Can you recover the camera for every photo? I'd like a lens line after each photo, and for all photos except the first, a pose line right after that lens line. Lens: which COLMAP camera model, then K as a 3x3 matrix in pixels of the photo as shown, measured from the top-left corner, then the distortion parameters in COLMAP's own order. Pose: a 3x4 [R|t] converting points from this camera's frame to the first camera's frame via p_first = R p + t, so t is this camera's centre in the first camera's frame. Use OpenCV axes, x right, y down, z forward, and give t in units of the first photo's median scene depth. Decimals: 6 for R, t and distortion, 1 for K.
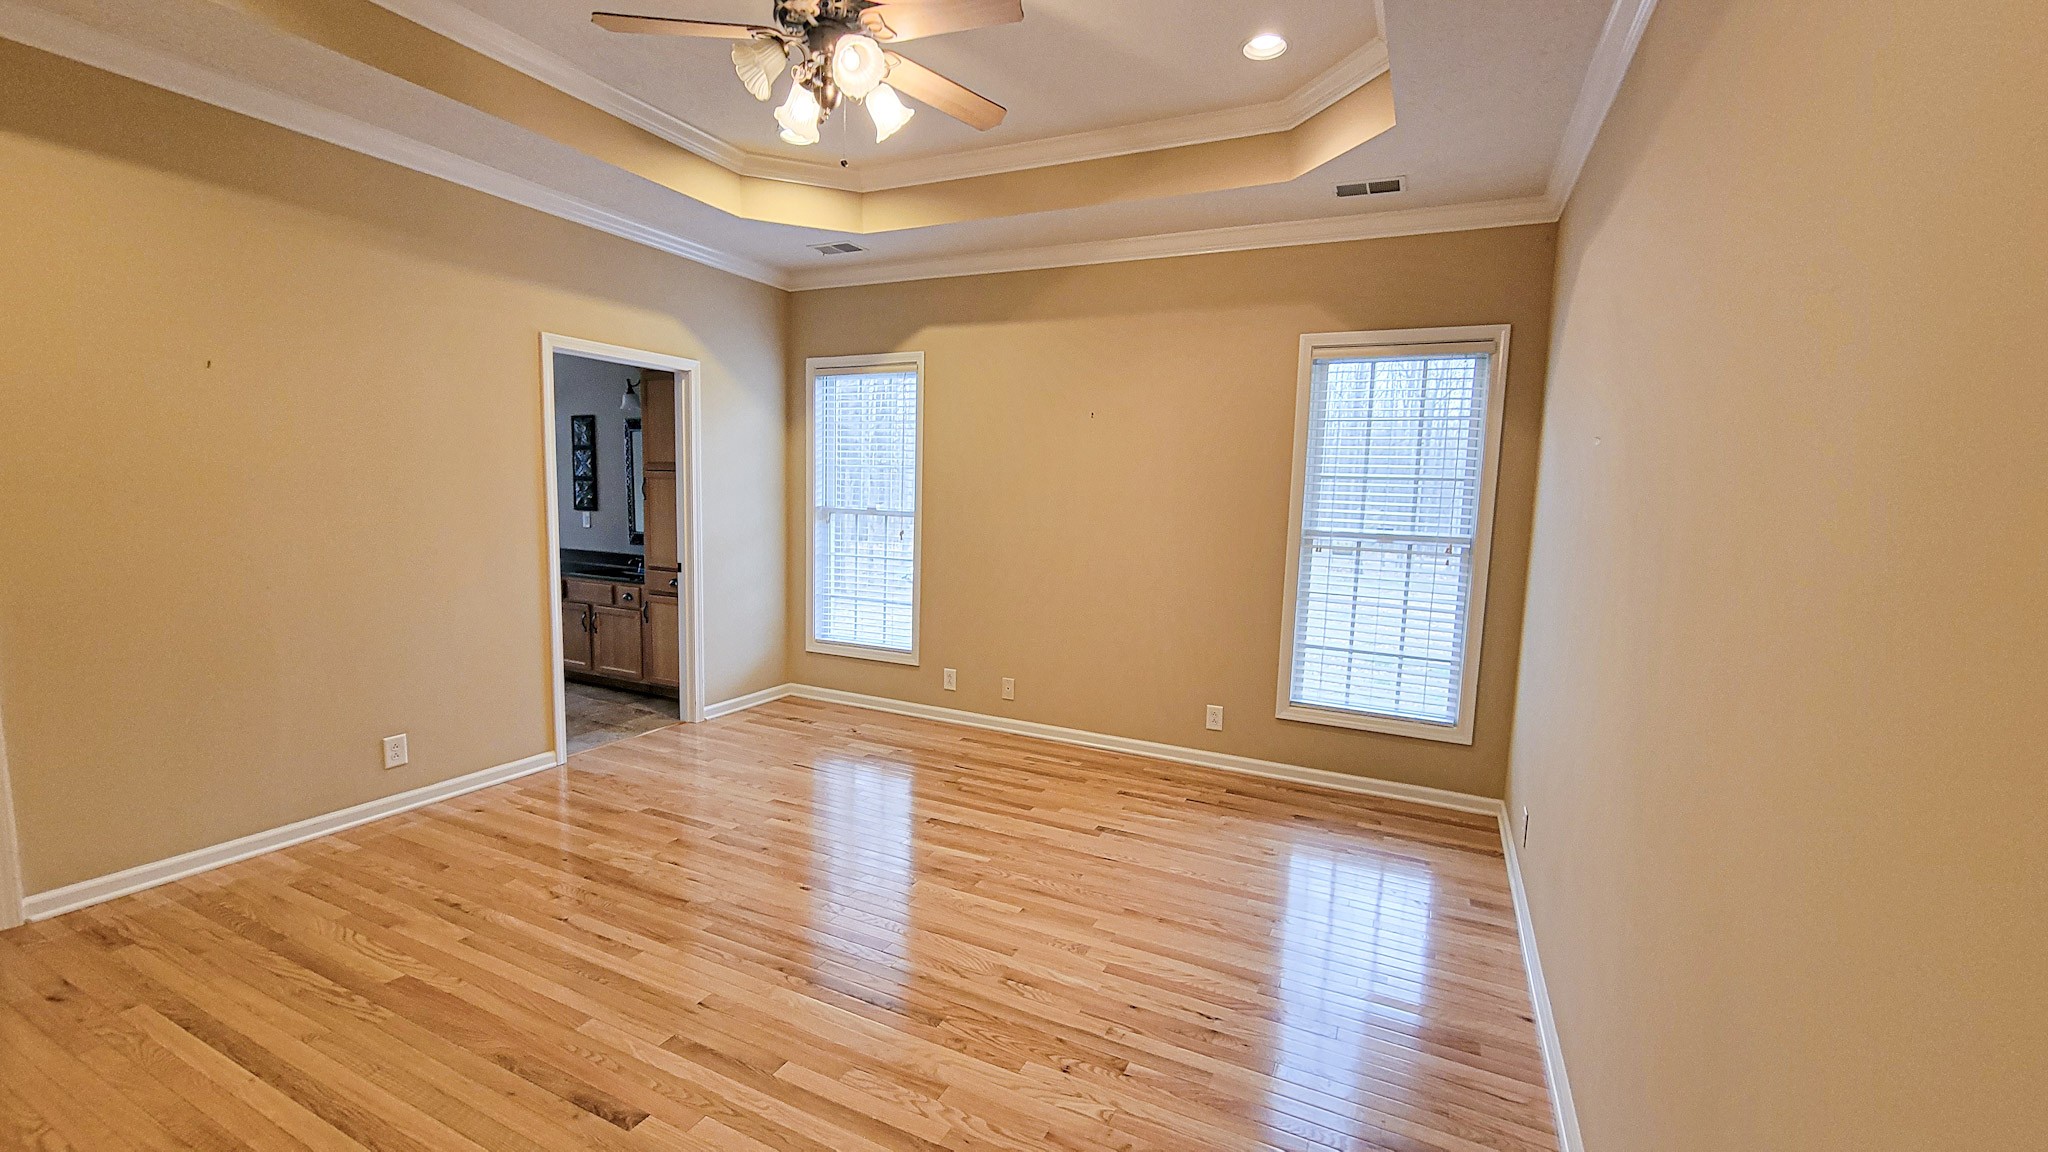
lens RADIAL K [[835.5, 0, 1034.6], [0, 835.5, 583.4], [0, 0, 1]] dist [0.000433, -0.000890]
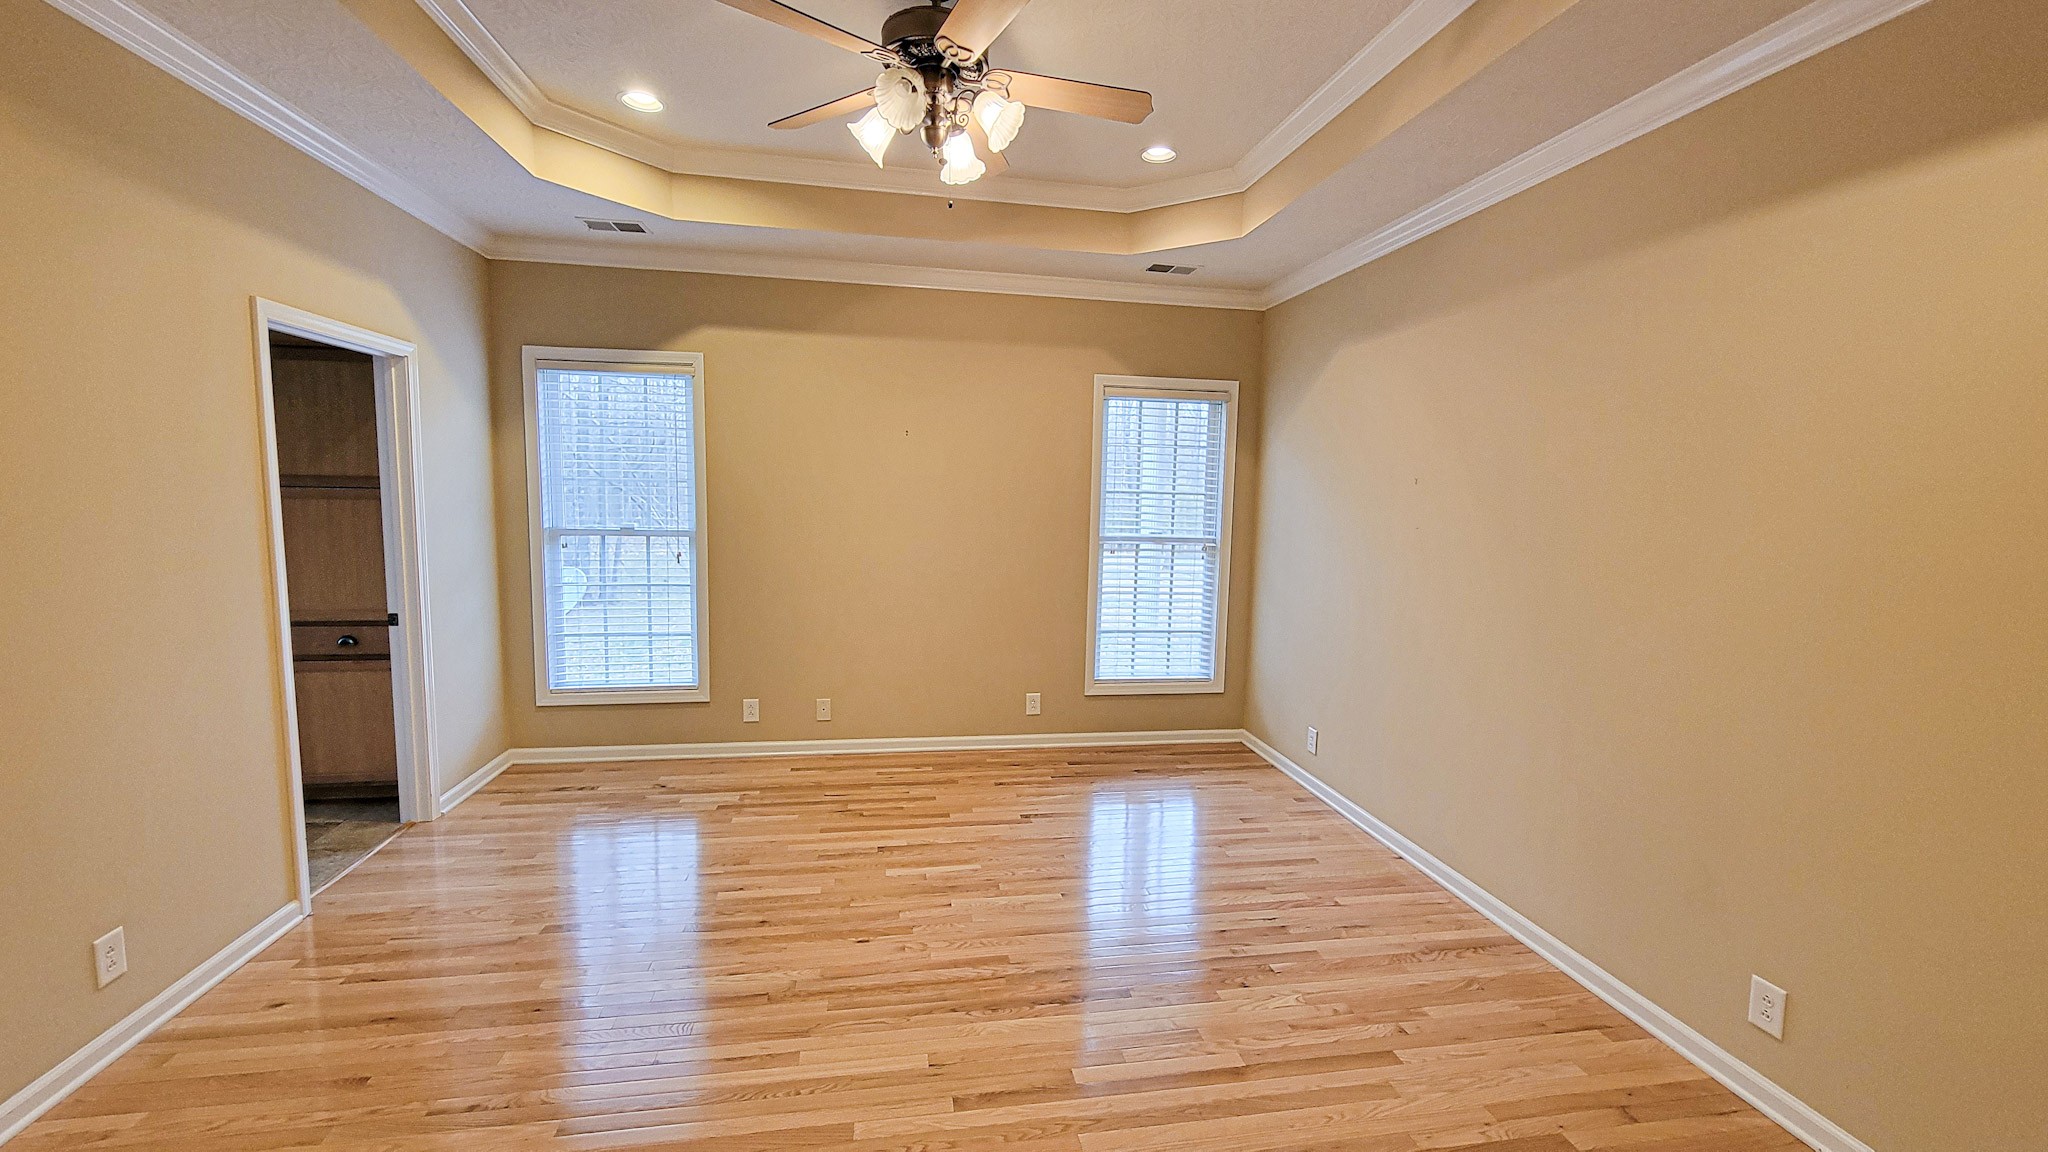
lens RADIAL K [[835.5, 0, 1034.6], [0, 835.5, 583.4], [0, 0, 1]] dist [0.000433, -0.000890]
pose [[0.813225, -0.074532, 0.577157, -0.429069], [0.066804, 0.997165, 0.034643, -0.042449], [-0.578103, 0.010384, 0.815898, 0.069437]]
